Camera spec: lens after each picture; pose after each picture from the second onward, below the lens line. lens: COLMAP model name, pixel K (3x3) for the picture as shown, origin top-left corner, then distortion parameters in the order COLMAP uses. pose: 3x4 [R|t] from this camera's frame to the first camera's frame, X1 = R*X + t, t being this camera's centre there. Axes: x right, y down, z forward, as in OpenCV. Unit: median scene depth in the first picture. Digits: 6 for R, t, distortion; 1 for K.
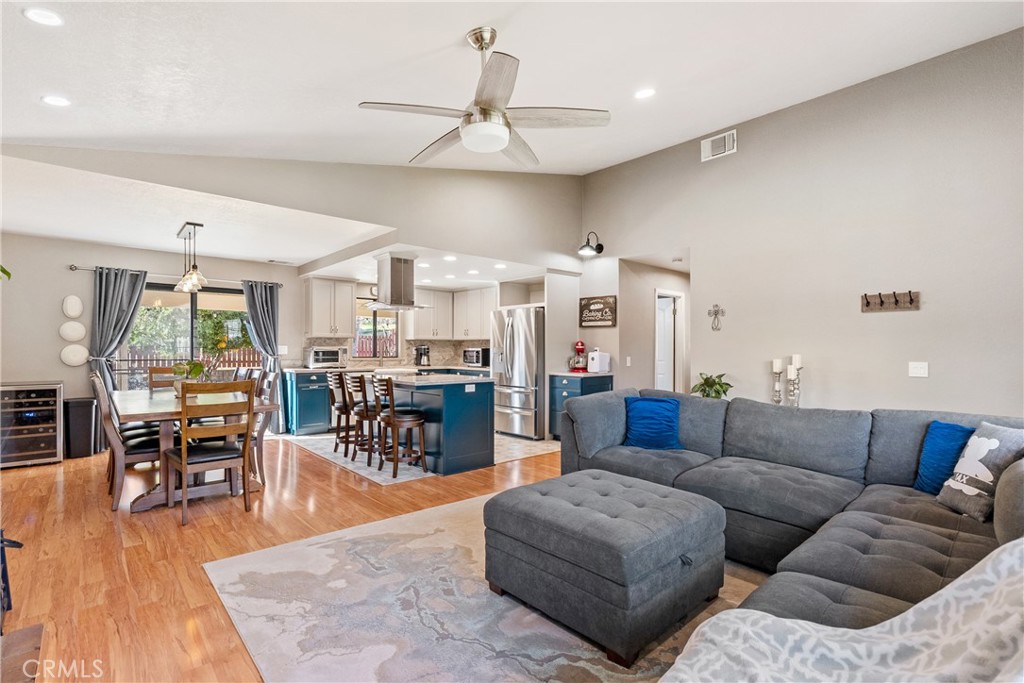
lens RADIAL K [[470.4, 0, 512.7], [0, 470.4, 370.5], [0, 0, 1]] dist [-0.013924, 0.002564]
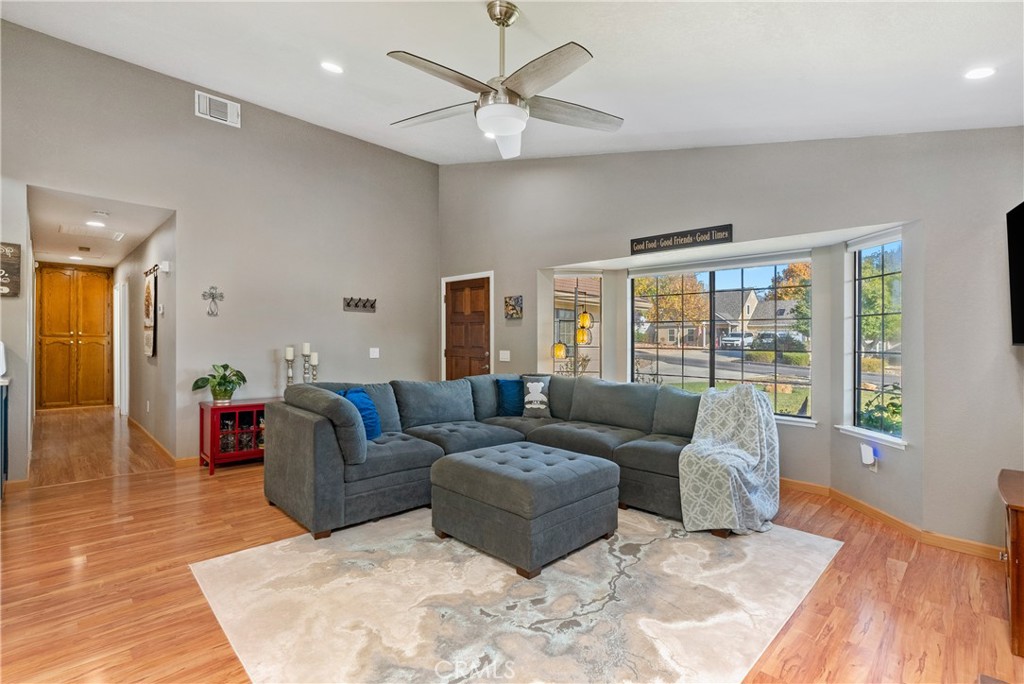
lens RADIAL K [[470.4, 0, 517.9], [0, 470.4, 338.8], [0, 0, 1]] dist [-0.013924, 0.002564]
pose [[-0.051009, 0.000699, 0.998698, -0.398835], [0.030299, 0.999541, 0.000848, -0.021614], [-0.998238, 0.030303, -0.051007, 0.397209]]
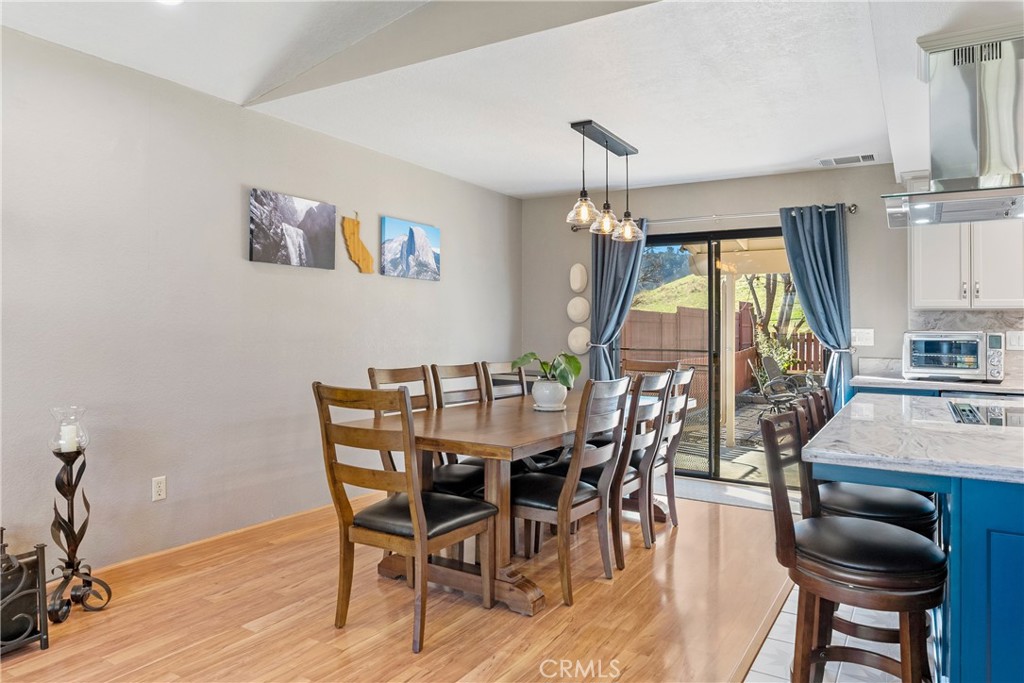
lens RADIAL K [[670.0, 0, 513.1], [0, 670.0, 336.2], [0, 0, 1]] dist [-0.019232, -0.001556]
pose [[0.292892, 0.007165, -0.956119, 0.081071], [-0.054481, 0.998472, -0.009207, -0.019811], [0.954592, 0.054787, 0.292835, 0.480609]]
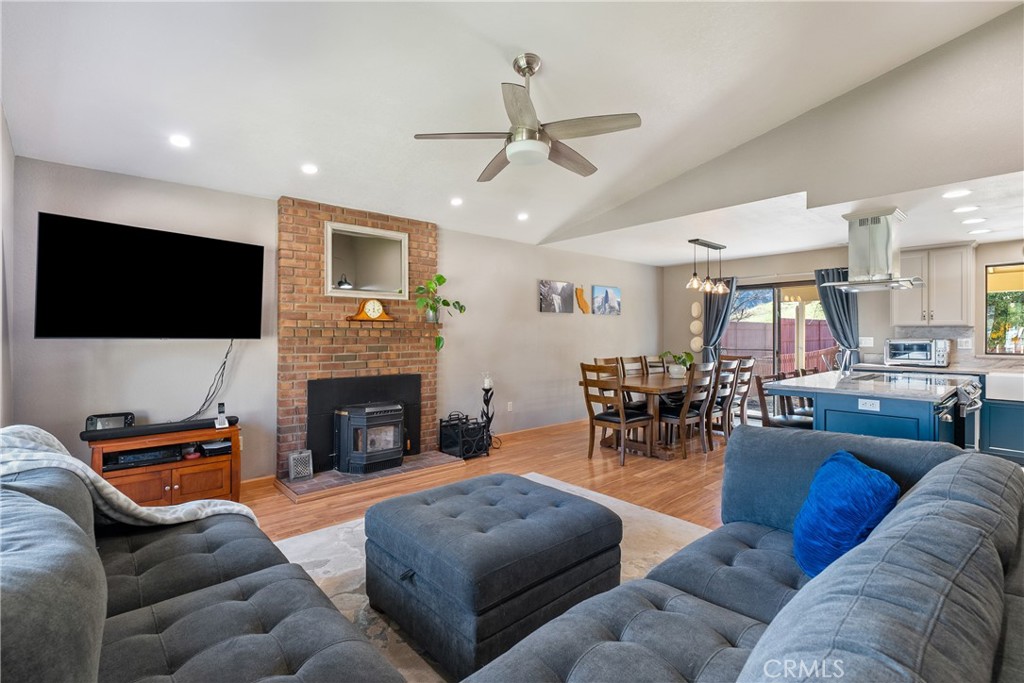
lens RADIAL K [[470.4, 0, 513.5], [0, 470.4, 345.6], [0, 0, 1]] dist [-0.013924, 0.002564]
pose [[-0.000878, 0.019641, -0.999807, 0.412868], [-0.045039, 0.998792, 0.019660, -0.026517], [0.998985, 0.045047, 0.000008, 0.375414]]
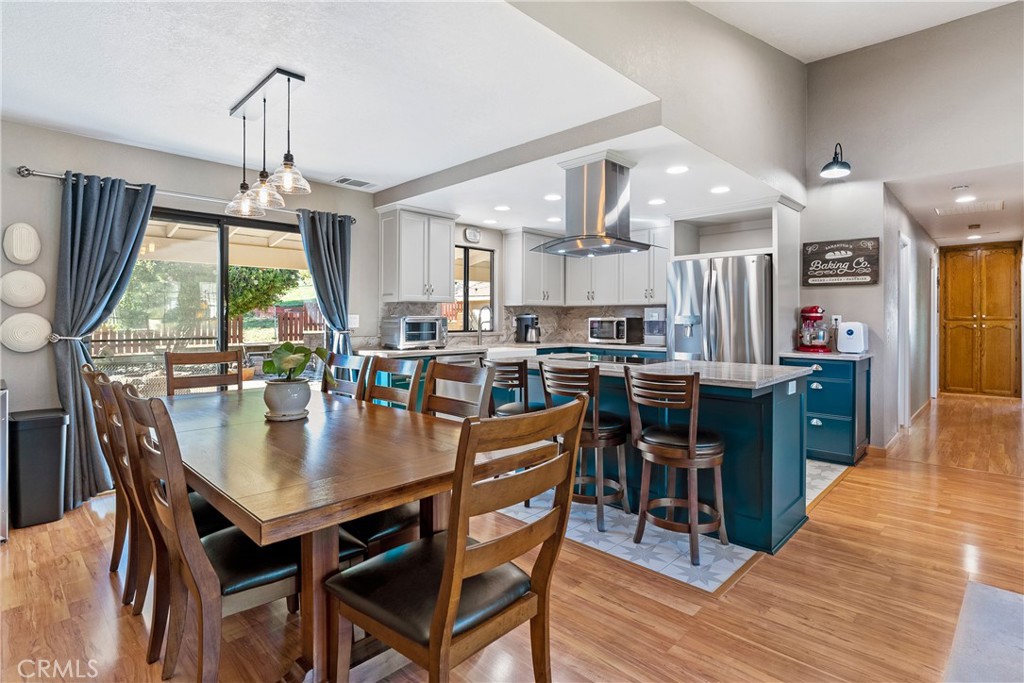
lens RADIAL K [[508.3, 0, 515.1], [0, 508.3, 338.1], [0, 0, 1]] dist [-0.015893, 0.001677]
pose [[0.997909, -0.006968, 0.064252, -0.340567], [0.007533, 0.999935, -0.008555, -0.014038], [-0.064188, 0.009021, 0.997897, 0.315415]]
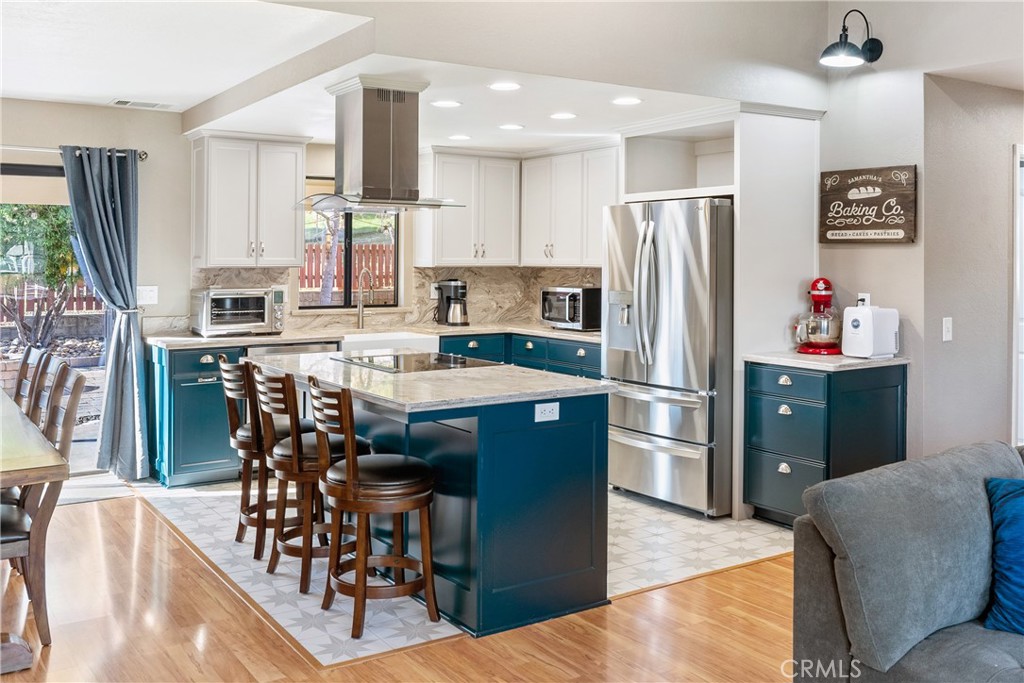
lens RADIAL K [[941.1, 0, 511.5], [0, 941.1, 296.4], [0, 0, 1]] dist [-0.008049, 0.000000]
pose [[0.988612, 0.002793, -0.150462, -0.000195], [-0.003891, 0.999968, -0.007005, -0.040789], [0.150438, 0.007511, 0.988591, 0.156833]]
